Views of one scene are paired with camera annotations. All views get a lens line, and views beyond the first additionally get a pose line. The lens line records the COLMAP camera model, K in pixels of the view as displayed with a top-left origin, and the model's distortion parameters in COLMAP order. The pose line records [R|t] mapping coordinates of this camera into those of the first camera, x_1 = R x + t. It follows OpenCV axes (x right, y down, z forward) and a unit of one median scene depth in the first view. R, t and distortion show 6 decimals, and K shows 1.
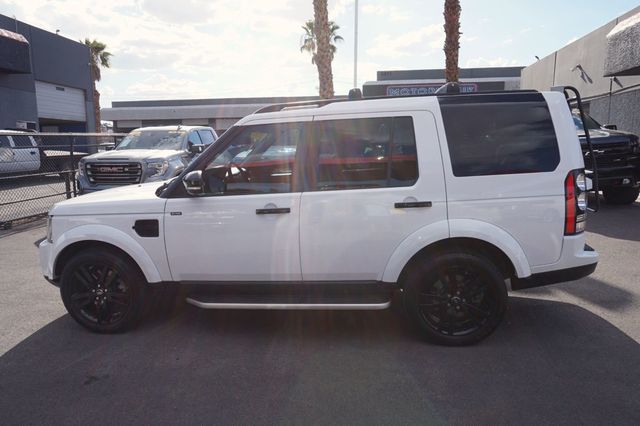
lens RADIAL K [[421.2, 0, 320.0], [0, 421.2, 213.0], [0, 0, 1]] dist [-0.003564, -0.000624]
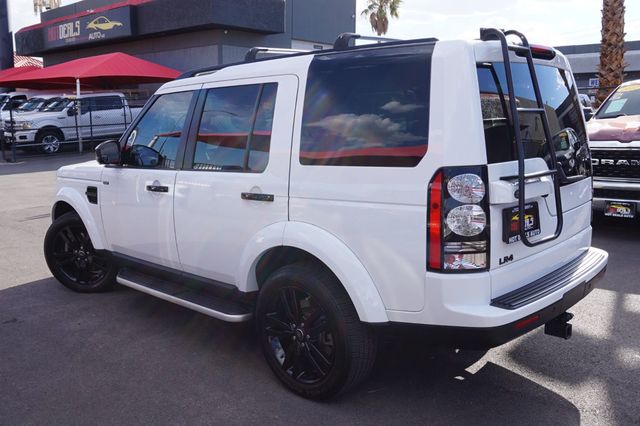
lens RADIAL K [[594.6, 0, 320.0], [0, 594.6, 213.0], [0, 0, 1]] dist [-0.001071, 0.000752]
pose [[0.793332, 0.116122, -0.597612, 0.931668], [-0.115187, 0.992540, 0.039949, -0.045306], [0.597793, 0.037144, 0.800789, 0.186710]]
